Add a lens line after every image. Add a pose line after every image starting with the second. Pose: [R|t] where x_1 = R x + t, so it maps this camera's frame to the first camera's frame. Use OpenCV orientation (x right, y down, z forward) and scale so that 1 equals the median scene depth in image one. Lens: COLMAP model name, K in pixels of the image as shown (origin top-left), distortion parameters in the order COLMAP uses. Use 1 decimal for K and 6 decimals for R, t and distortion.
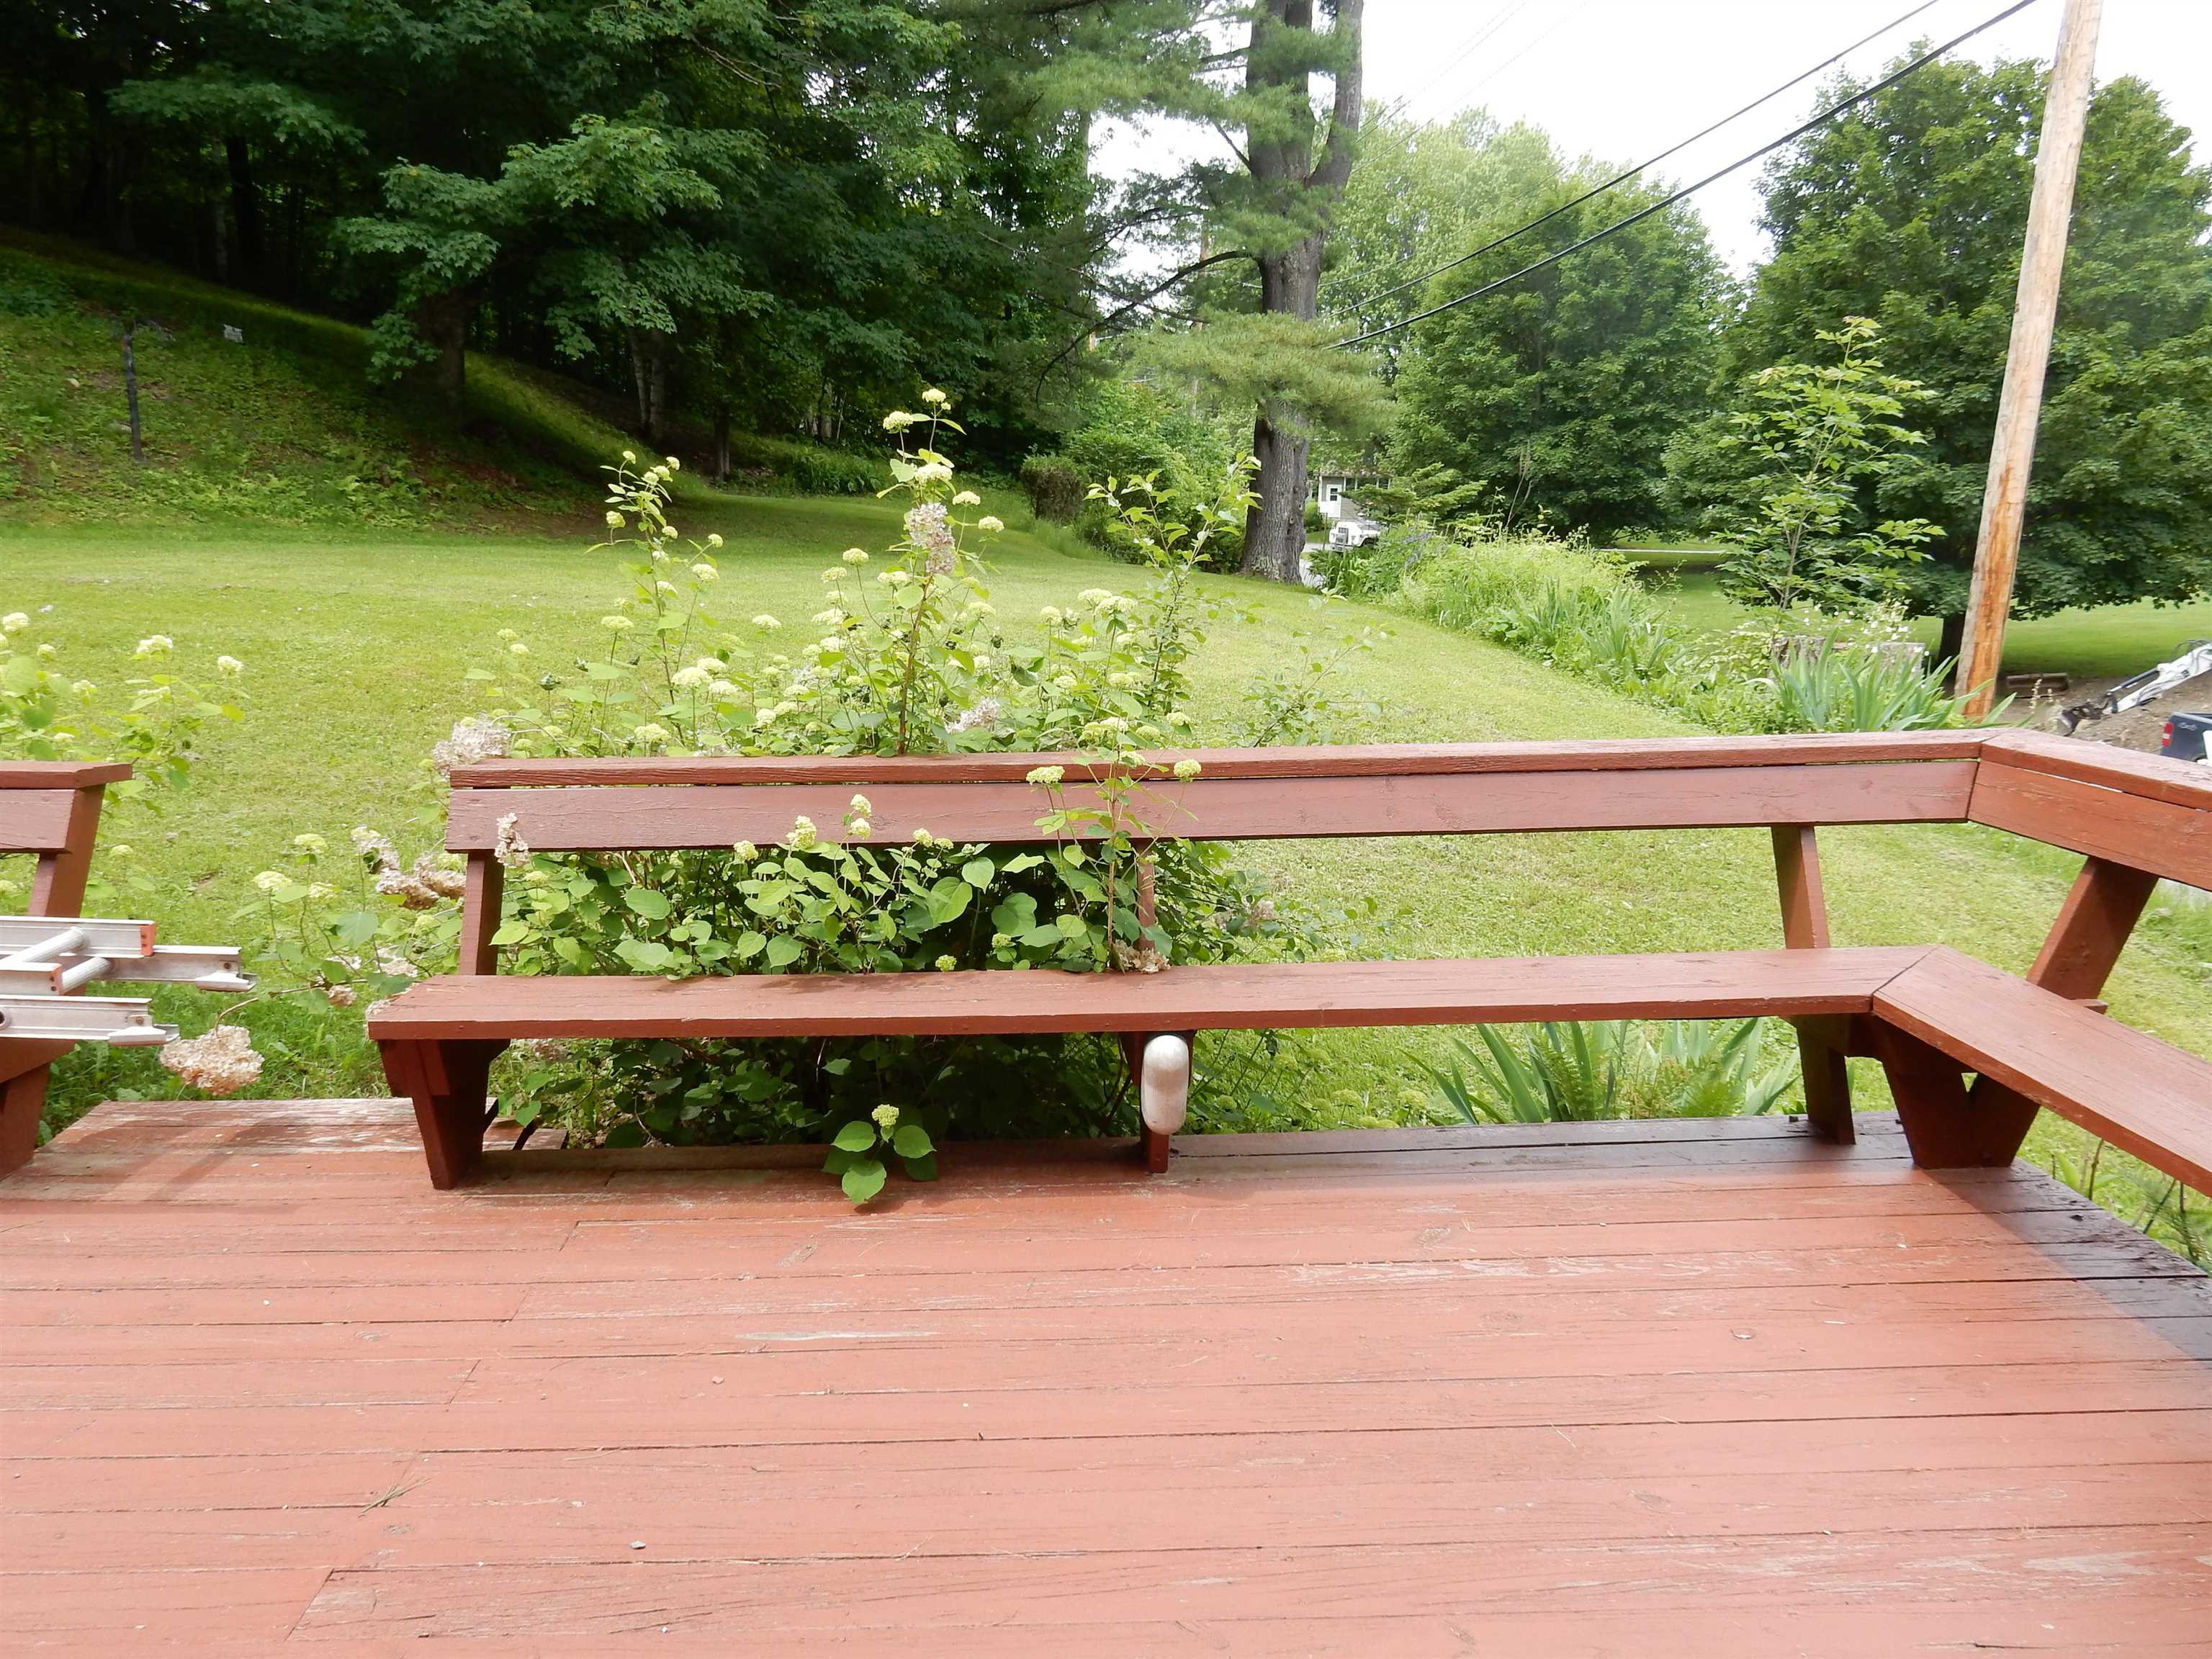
lens RADIAL K [[1619.2, 0, 1107.2], [0, 1619.2, 843.1], [0, 0, 1]] dist [-0.019231, 0.006806]
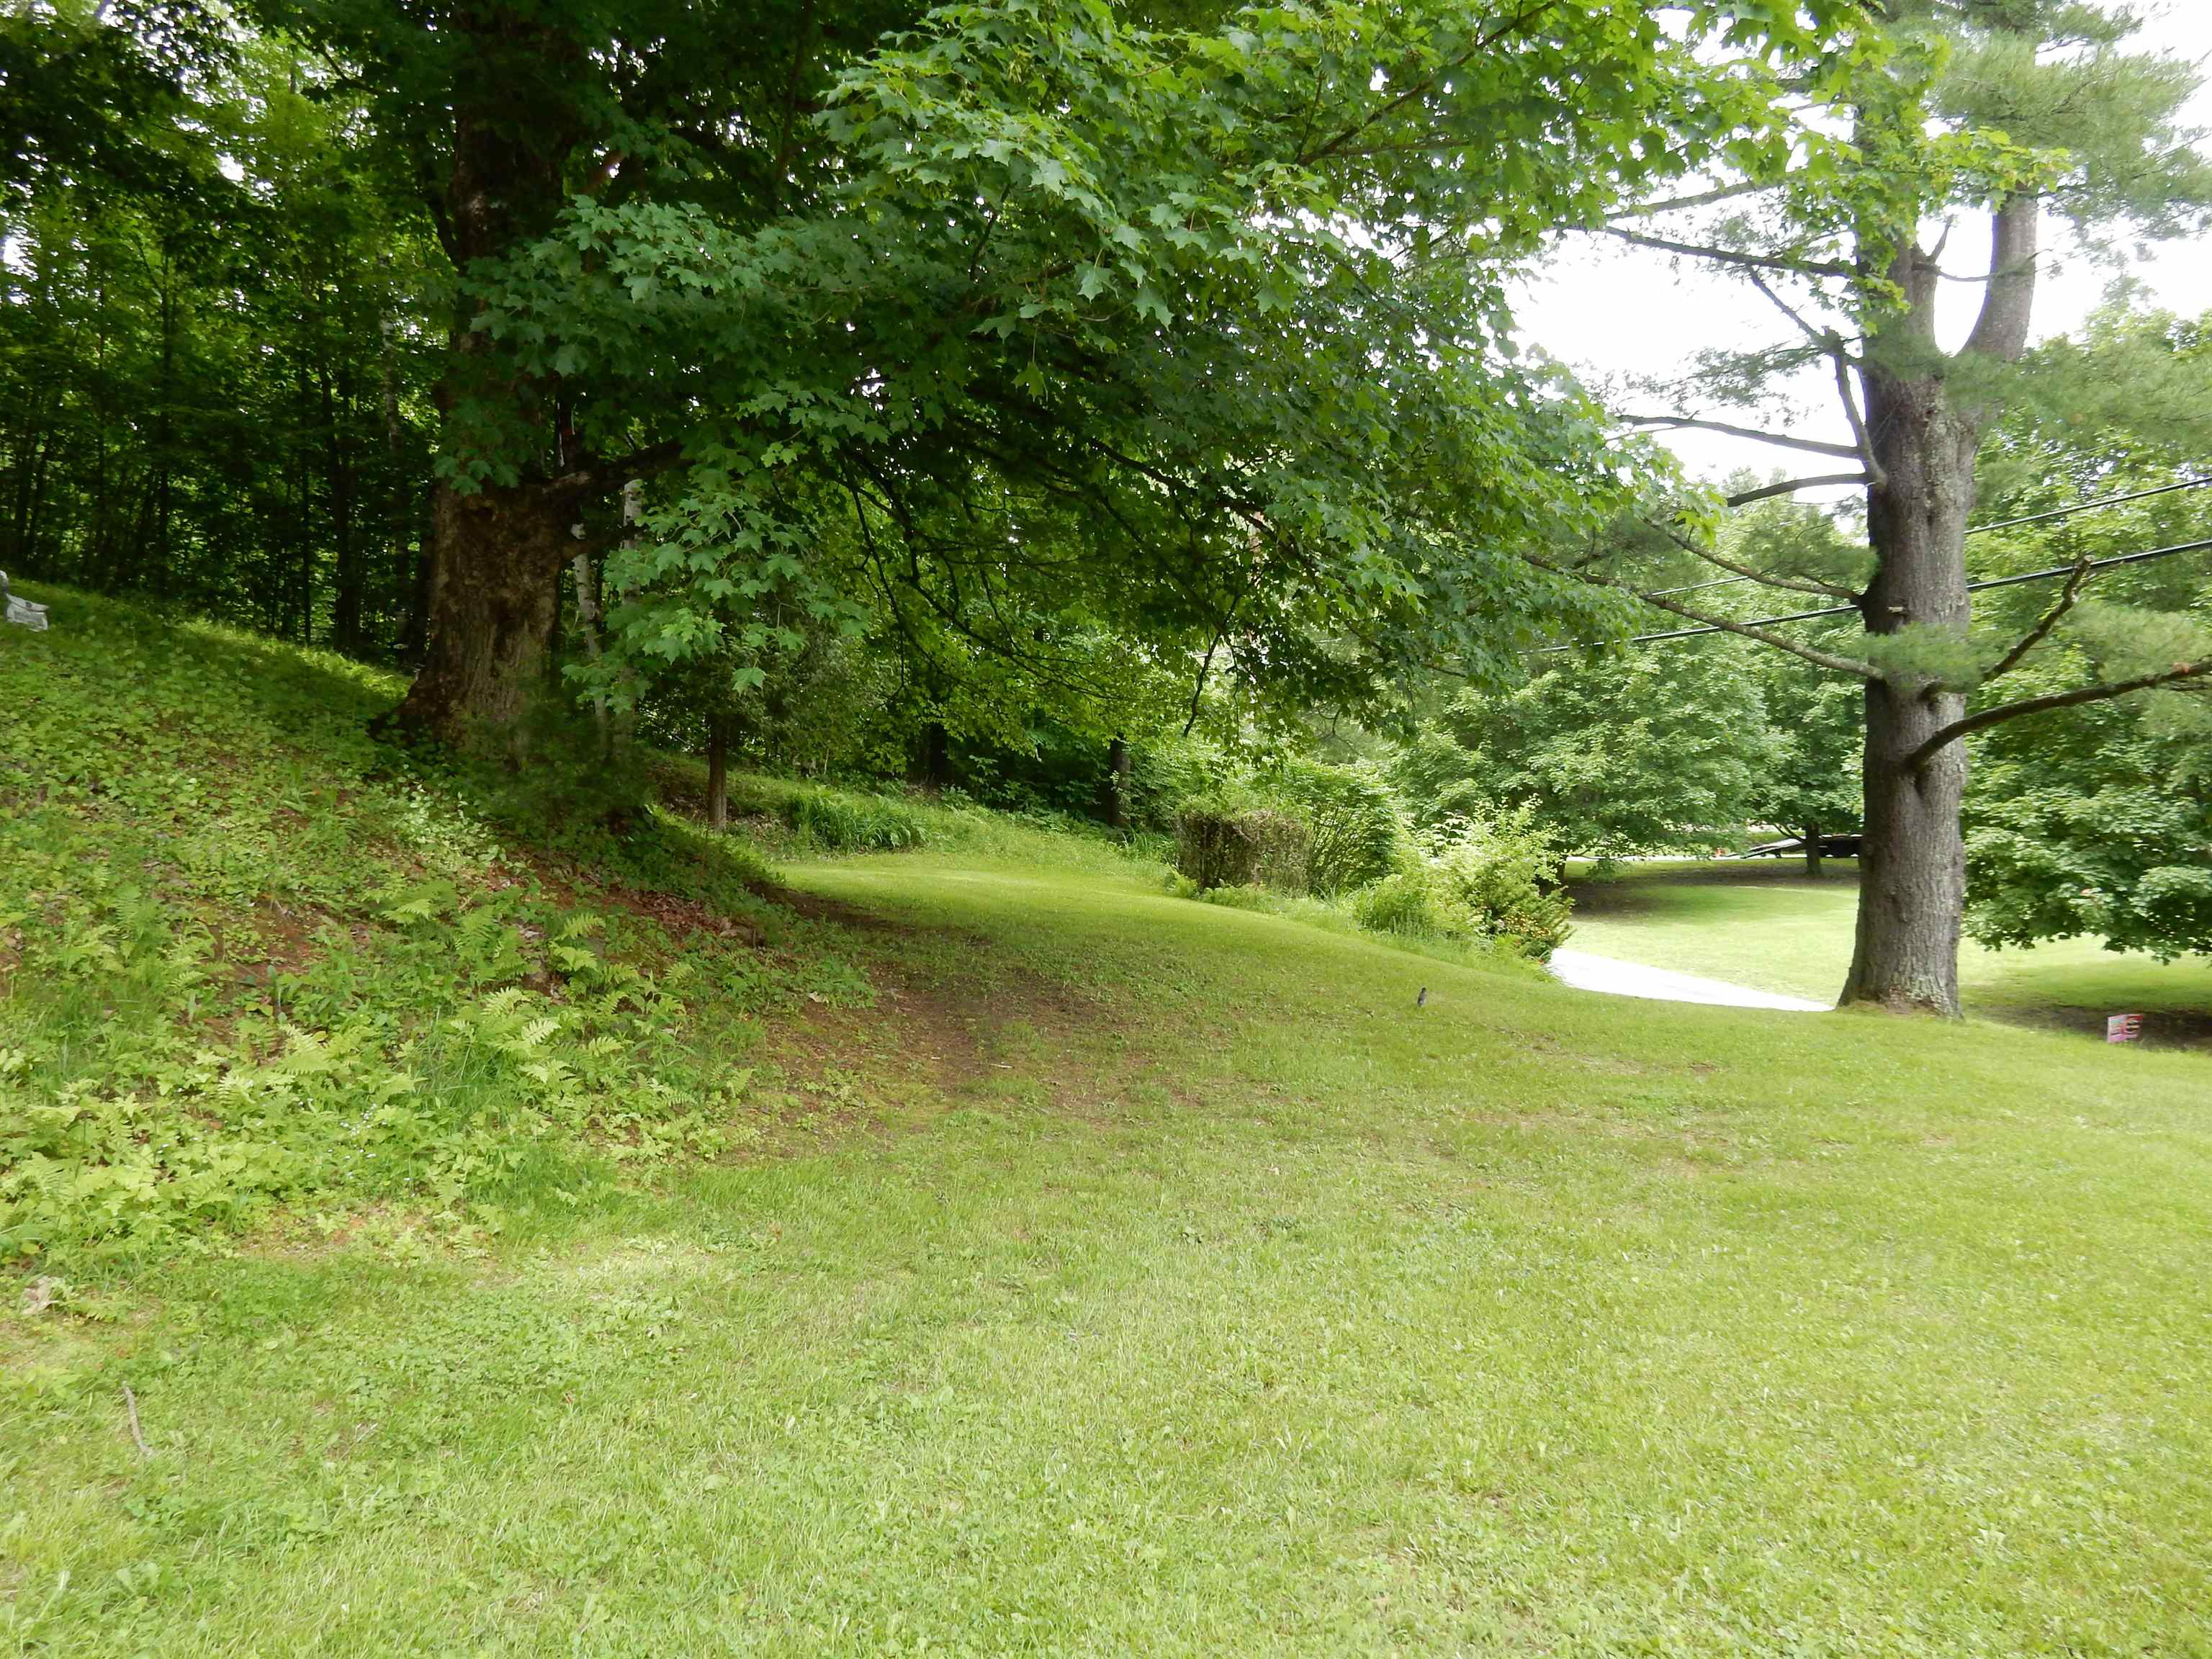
lens RADIAL K [[1619.2, 0, 1103.0], [0, 1619.2, 818.1], [0, 0, 1]] dist [-0.019231, 0.006806]
pose [[0.984217, -0.026143, 0.175026, -0.399421], [0.059846, 0.979926, -0.190165, -0.189700], [-0.166541, 0.197638, 0.966024, 0.641004]]
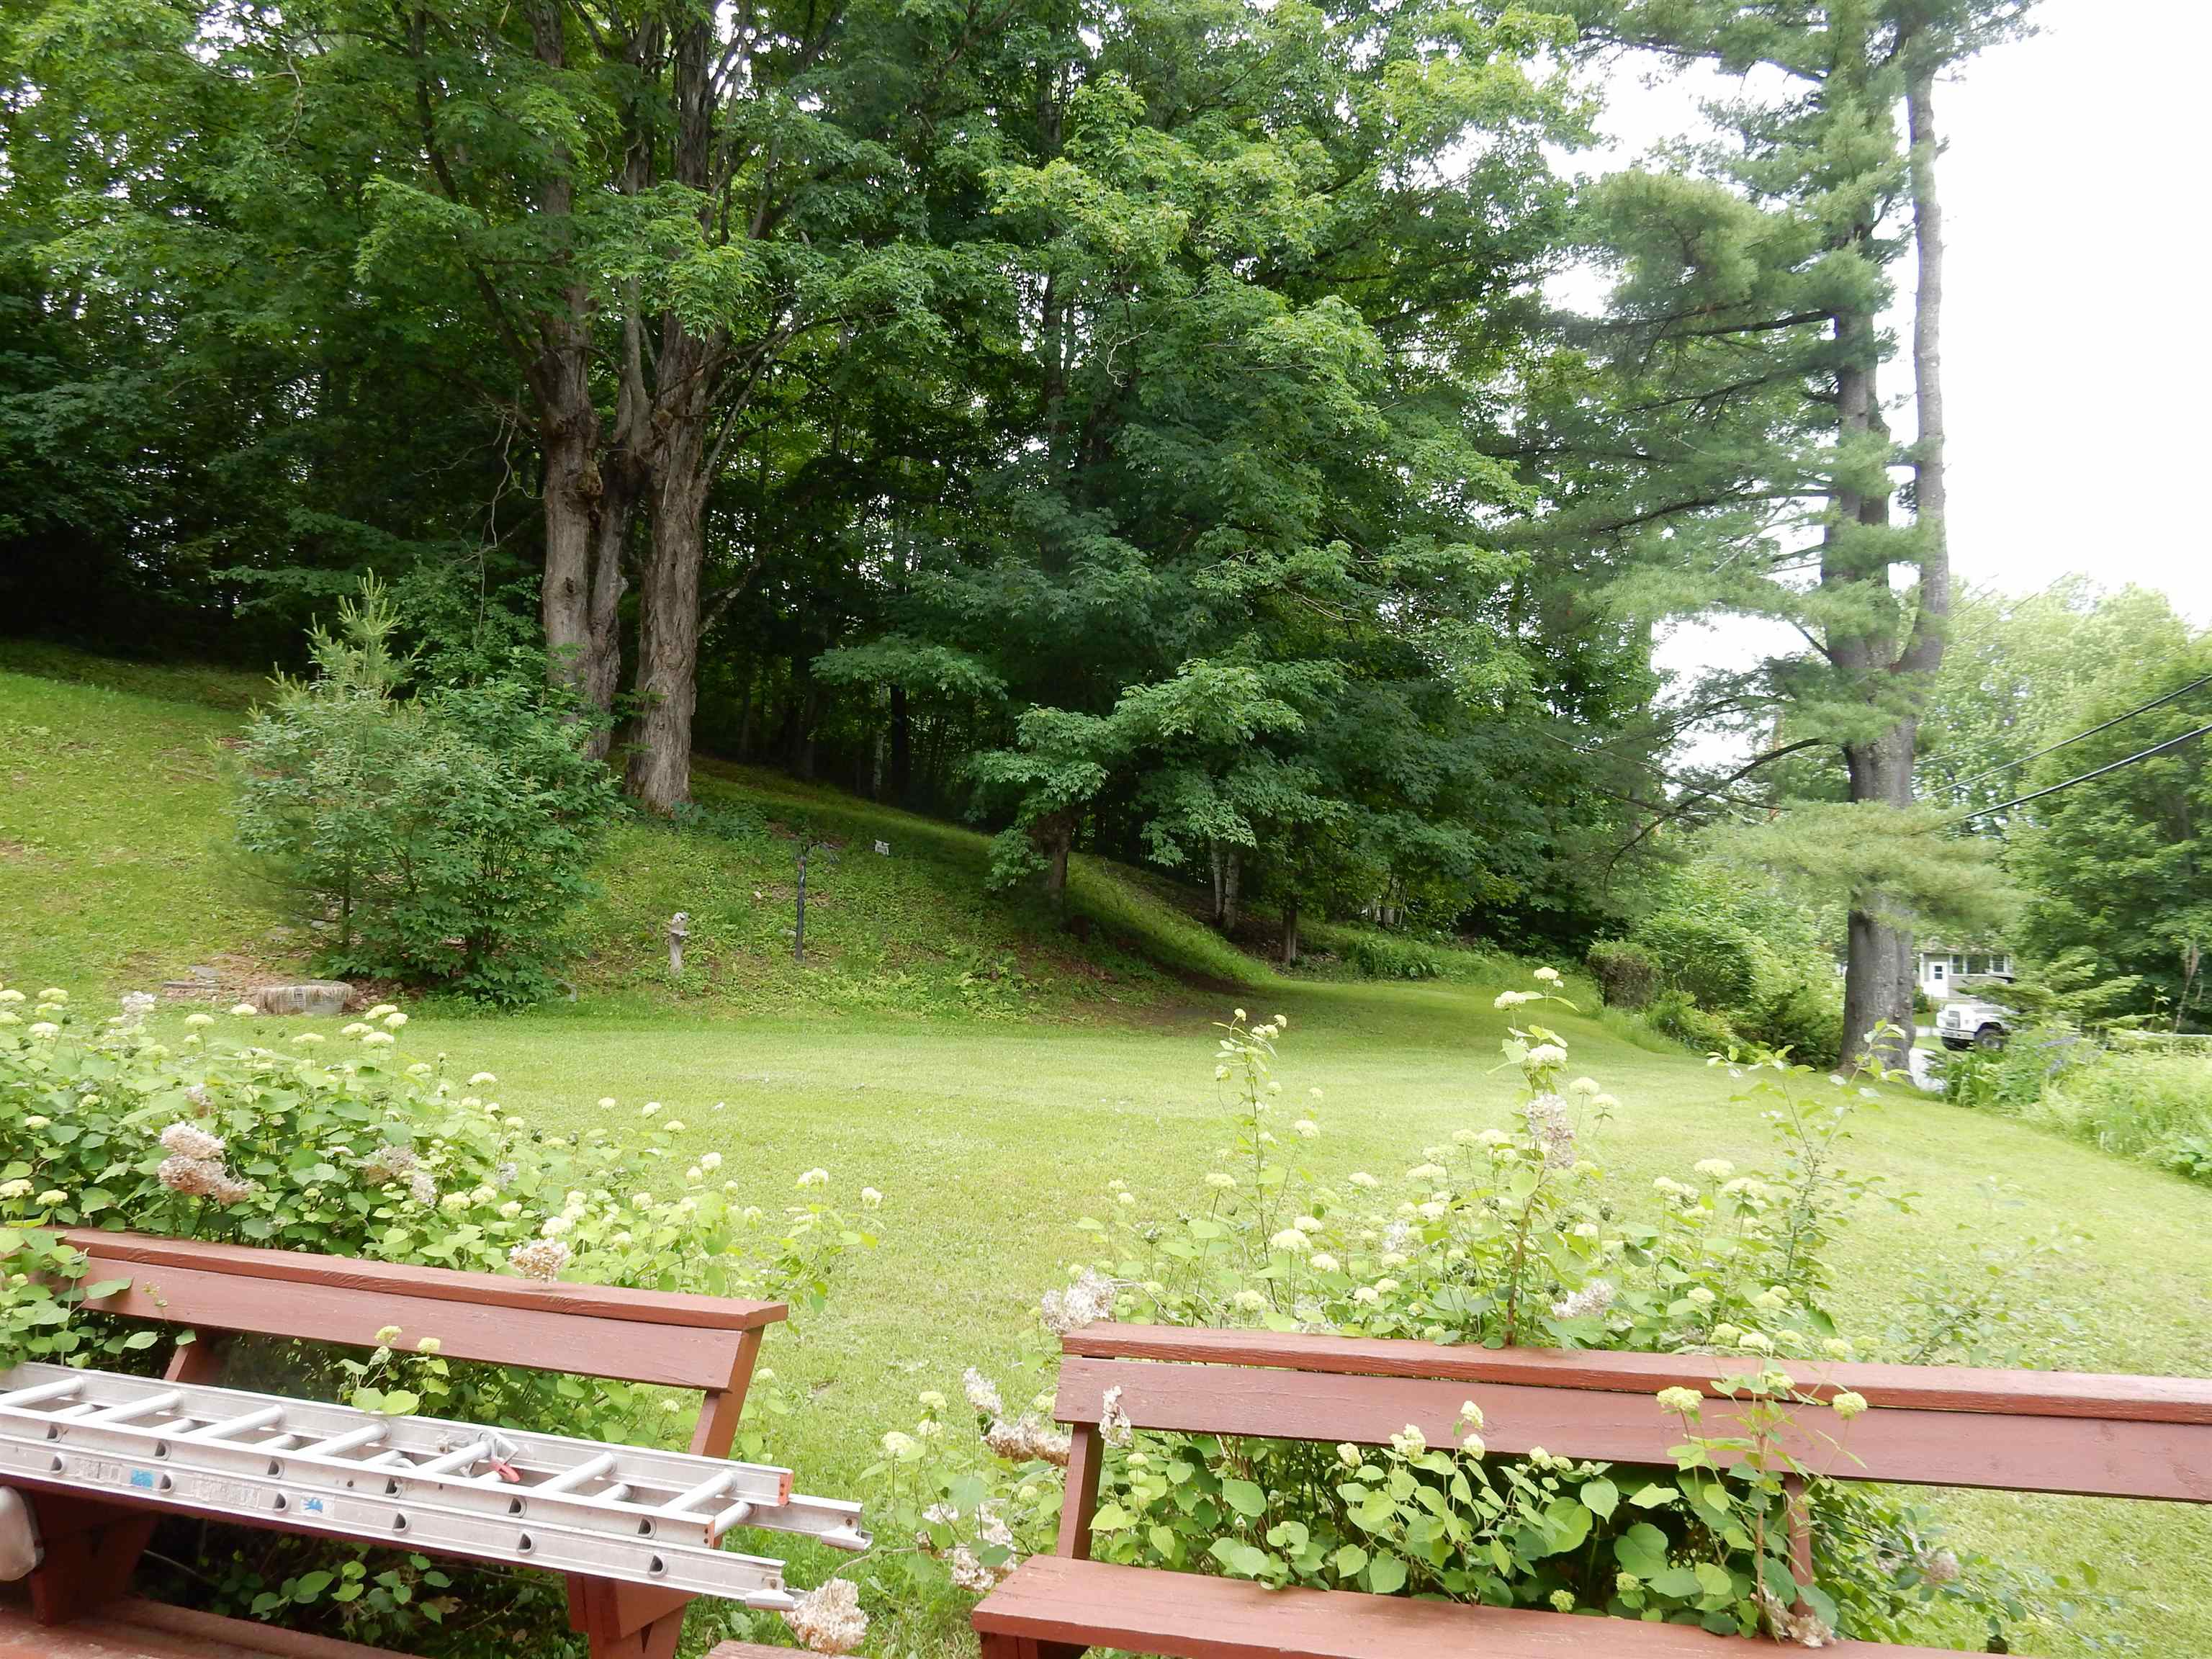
lens RADIAL K [[1619.2, 0, 1089.8], [0, 1619.2, 828.0], [0, 0, 1]] dist [-0.019231, 0.006806]
pose [[0.941078, -0.023101, -0.337400, -0.010556], [-0.076041, 0.957664, -0.277663, -0.020412], [0.329530, 0.286958, 0.899480, -0.003525]]
